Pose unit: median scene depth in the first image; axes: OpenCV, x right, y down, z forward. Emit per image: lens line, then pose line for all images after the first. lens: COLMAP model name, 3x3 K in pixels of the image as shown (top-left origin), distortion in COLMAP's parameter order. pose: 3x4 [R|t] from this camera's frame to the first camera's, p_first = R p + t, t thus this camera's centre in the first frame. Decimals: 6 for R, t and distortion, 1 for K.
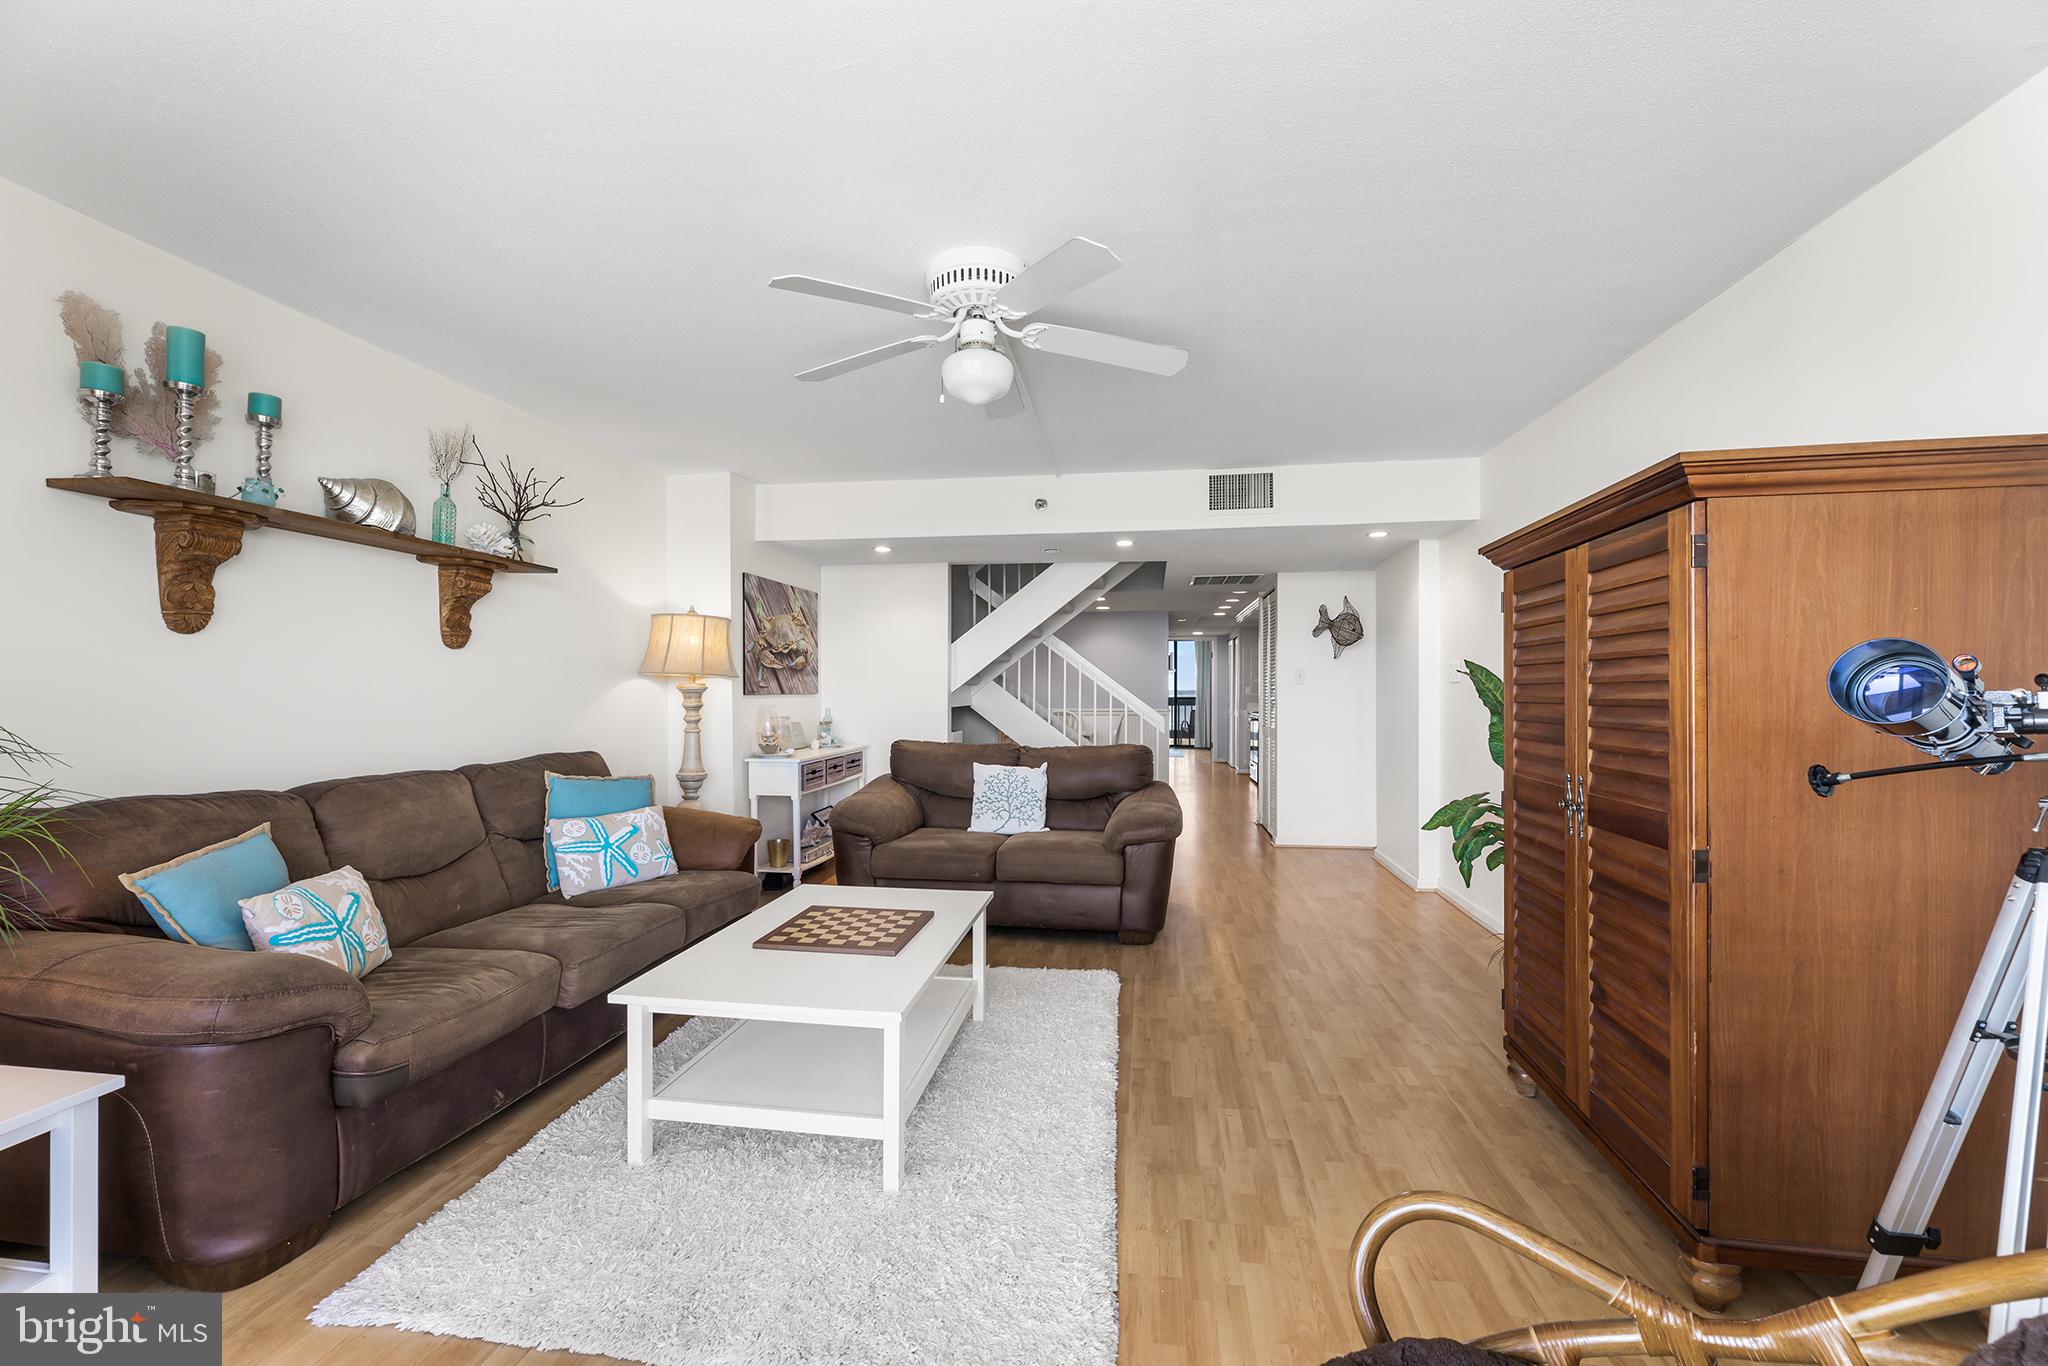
lens RADIAL K [[848.0, 0, 1020.5], [0, 848.0, 689.5], [0, 0, 1]] dist [-0.000545, -0.000887]
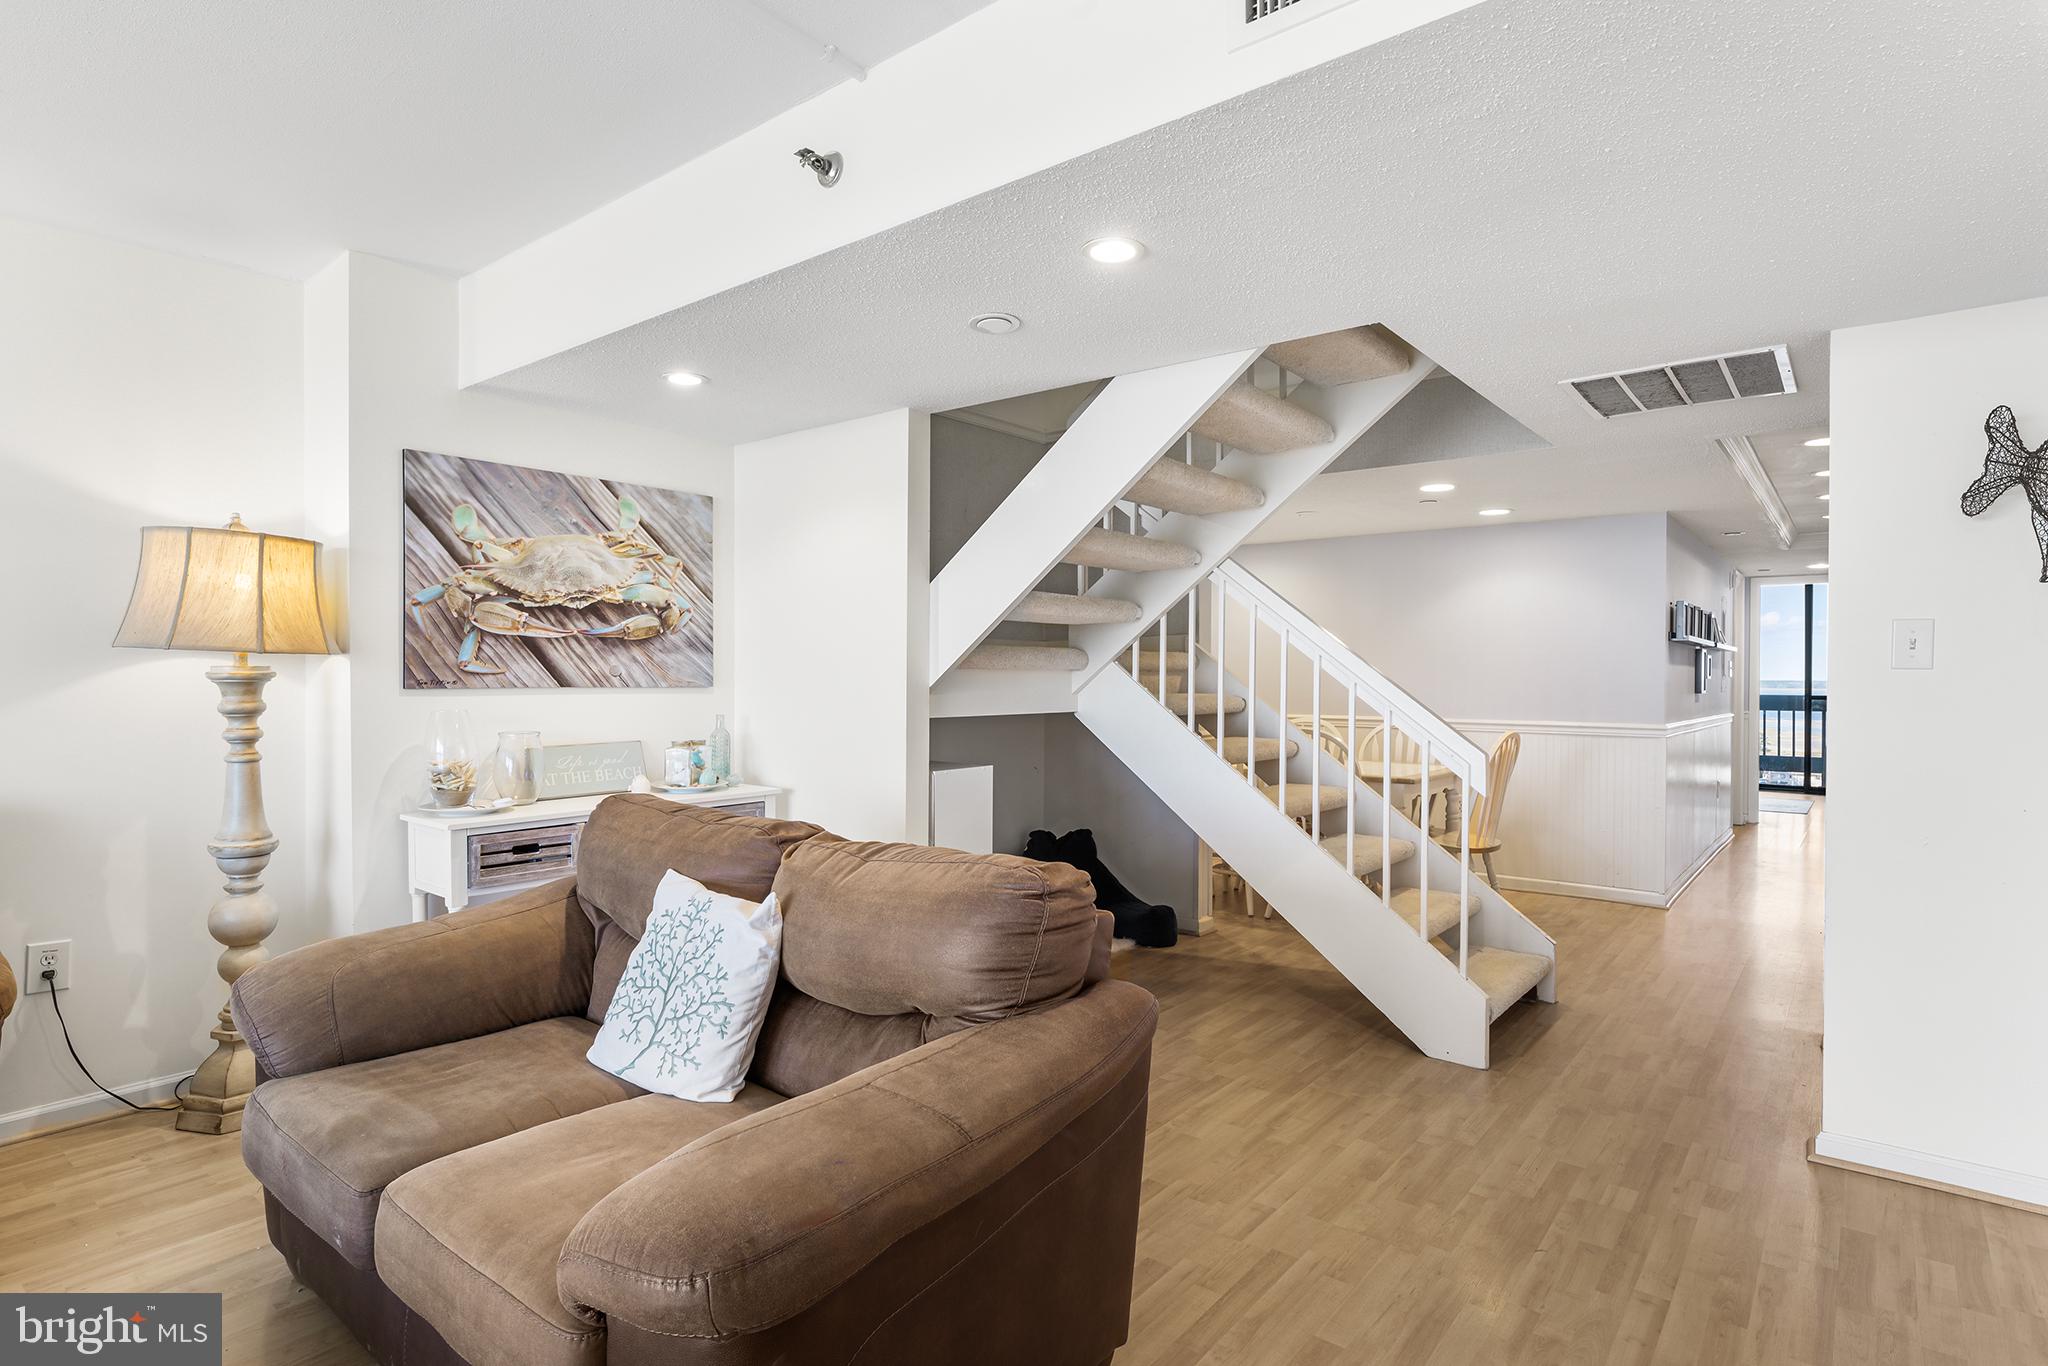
lens RADIAL K [[1052.7, 0, 1025.3], [0, 1052.7, 683.3], [0, 0, 1]] dist [-0.003680, 0.000351]
pose [[0.860414, 0.008477, -0.509525, 0.342630], [-0.004509, 0.999949, 0.009021, -0.004705], [0.509576, -0.005464, 0.860409, 0.692480]]
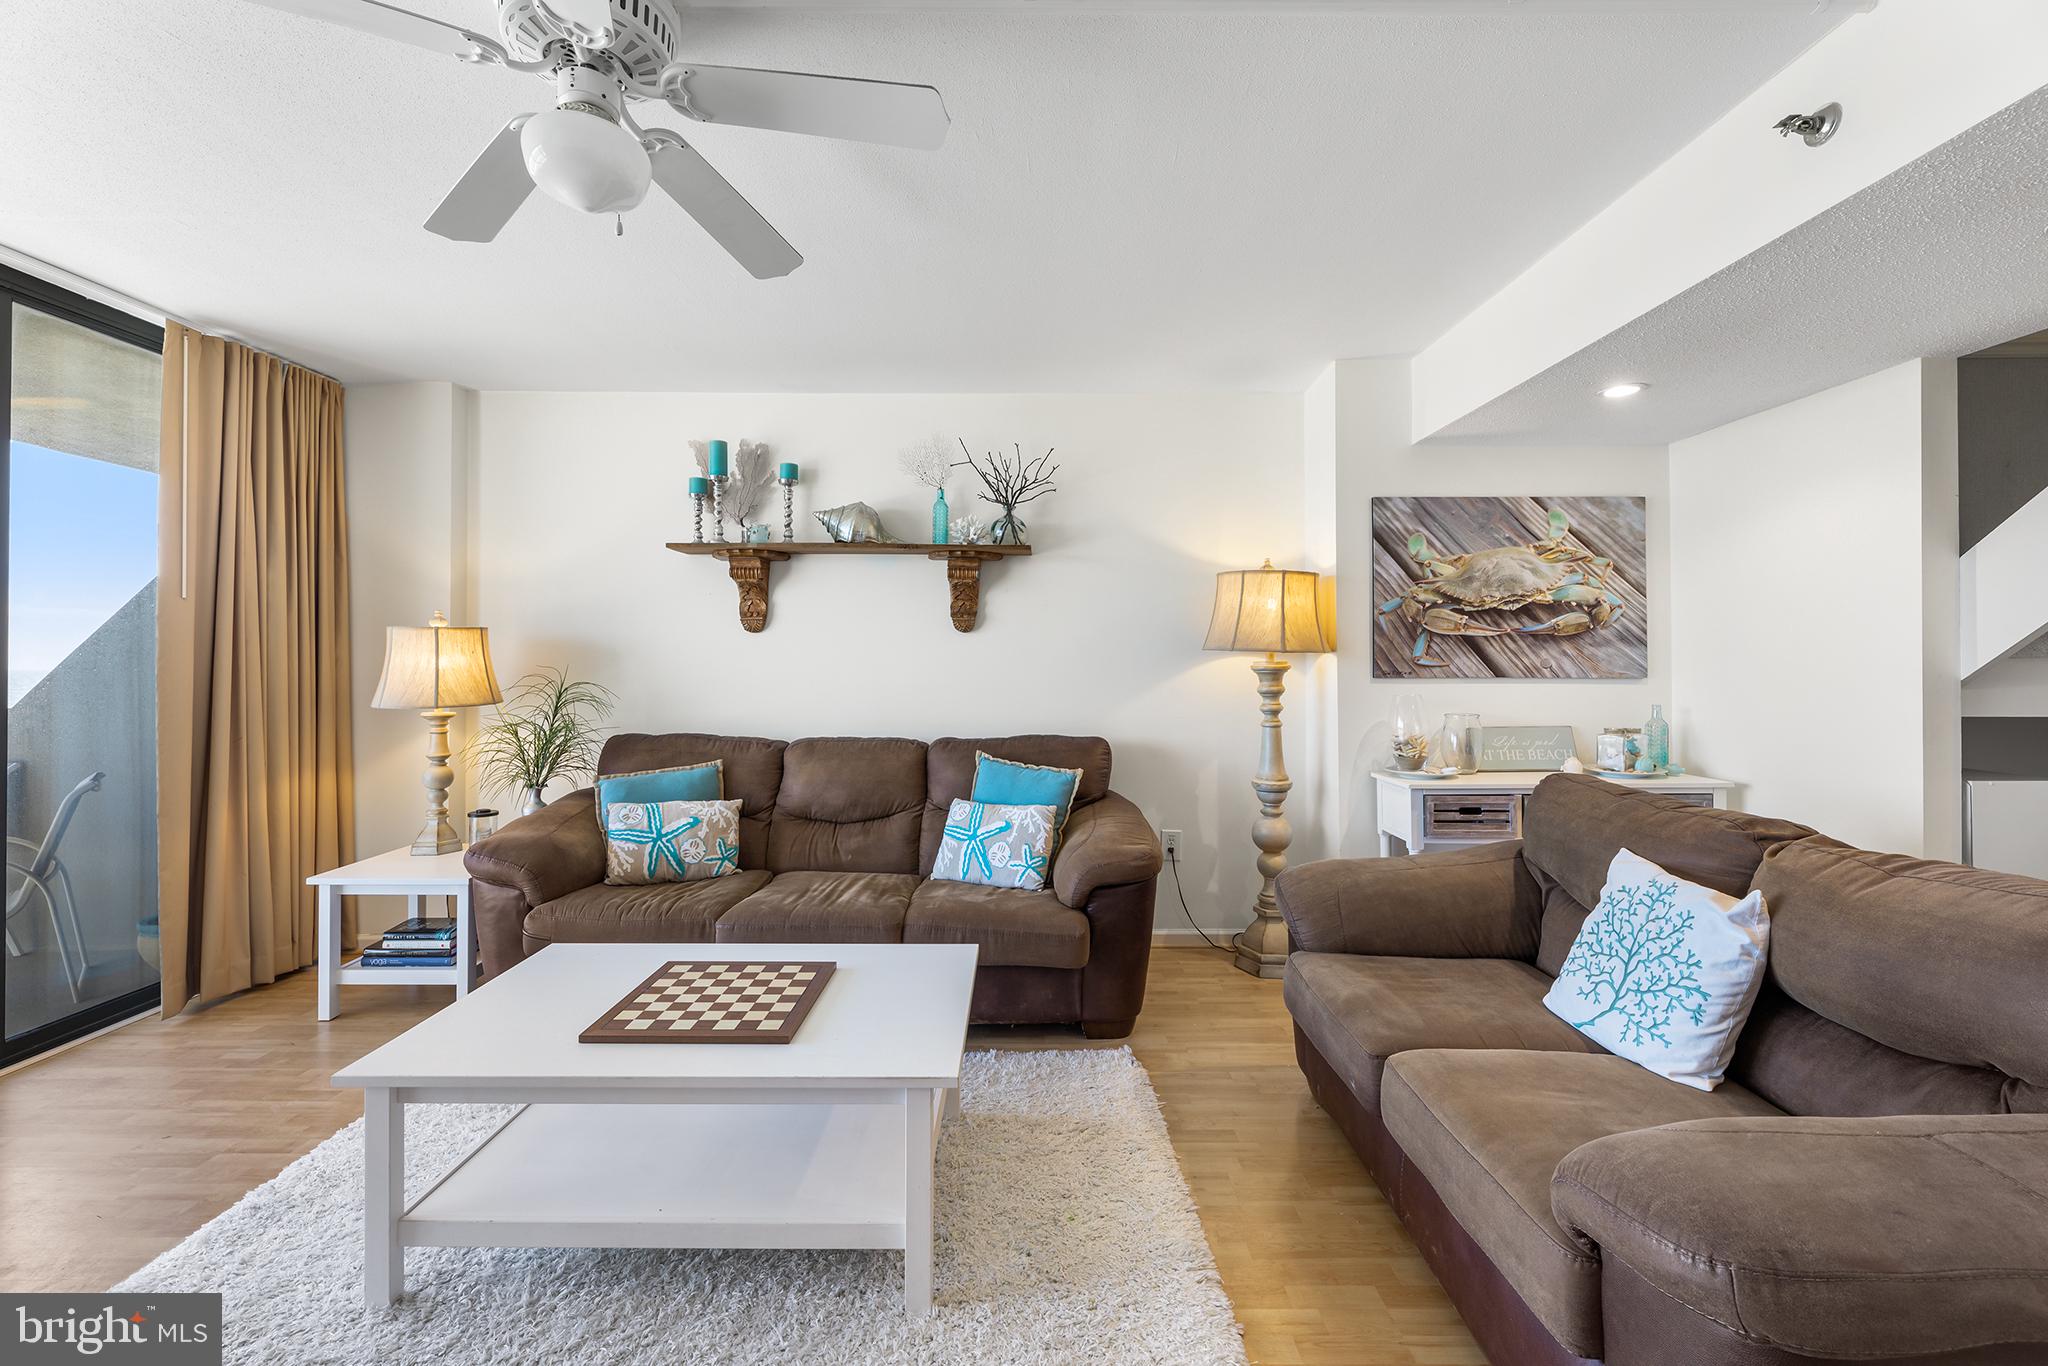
lens RADIAL K [[848.0, 0, 1018.8], [0, 848.0, 658.8], [0, 0, 1]] dist [-0.000545, -0.000887]
pose [[0.135662, -0.007173, -0.990729, 0.329053], [0.000198, 0.999974, -0.007213, -0.004321], [0.990755, 0.000783, 0.135660, 0.672985]]
